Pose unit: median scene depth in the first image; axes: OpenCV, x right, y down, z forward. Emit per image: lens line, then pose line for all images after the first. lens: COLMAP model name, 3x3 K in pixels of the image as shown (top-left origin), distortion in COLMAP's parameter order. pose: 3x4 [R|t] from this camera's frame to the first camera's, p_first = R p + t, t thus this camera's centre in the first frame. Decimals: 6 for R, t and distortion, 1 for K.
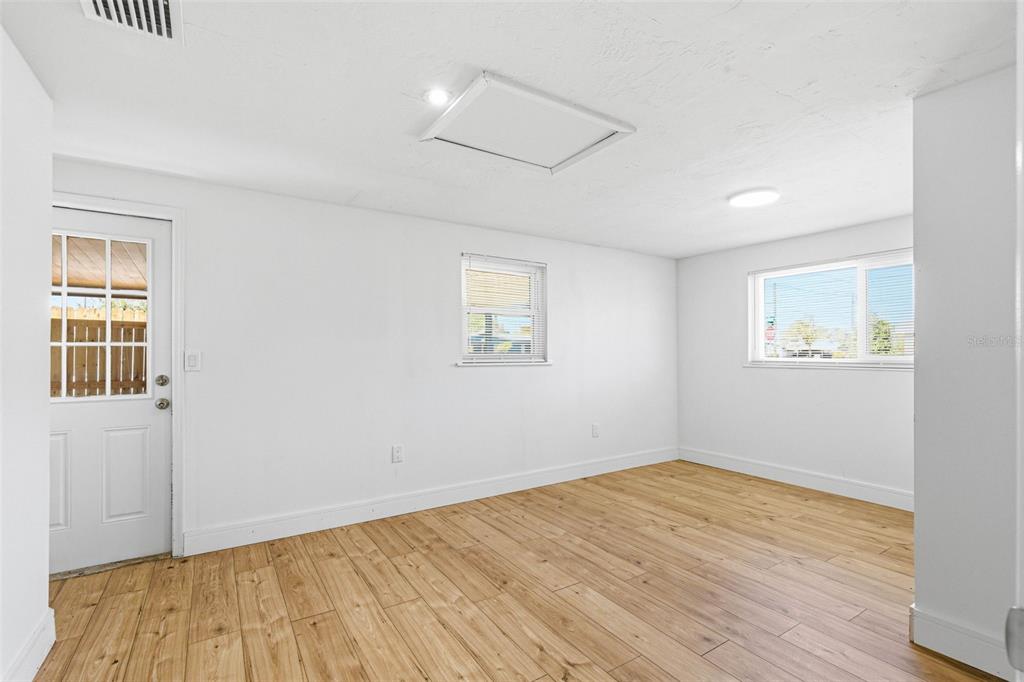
lens RADIAL K [[463.5, 0, 518.2], [0, 463.5, 345.4], [0, 0, 1]] dist [0.001258, -0.001690]
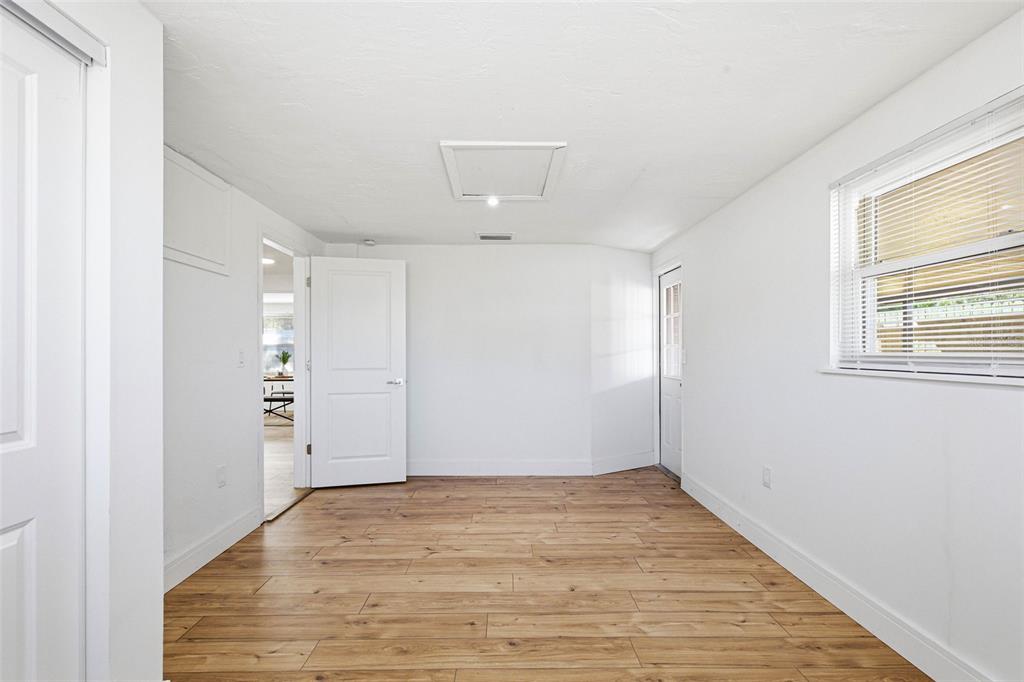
lens RADIAL K [[463.5, 0, 514.5], [0, 463.5, 350.2], [0, 0, 1]] dist [0.001258, -0.001690]
pose [[-0.530029, -0.002338, -0.847976, 0.904974], [0.015567, 0.999801, -0.012487, 0.019464], [0.847836, -0.019819, -0.529887, 1.446583]]
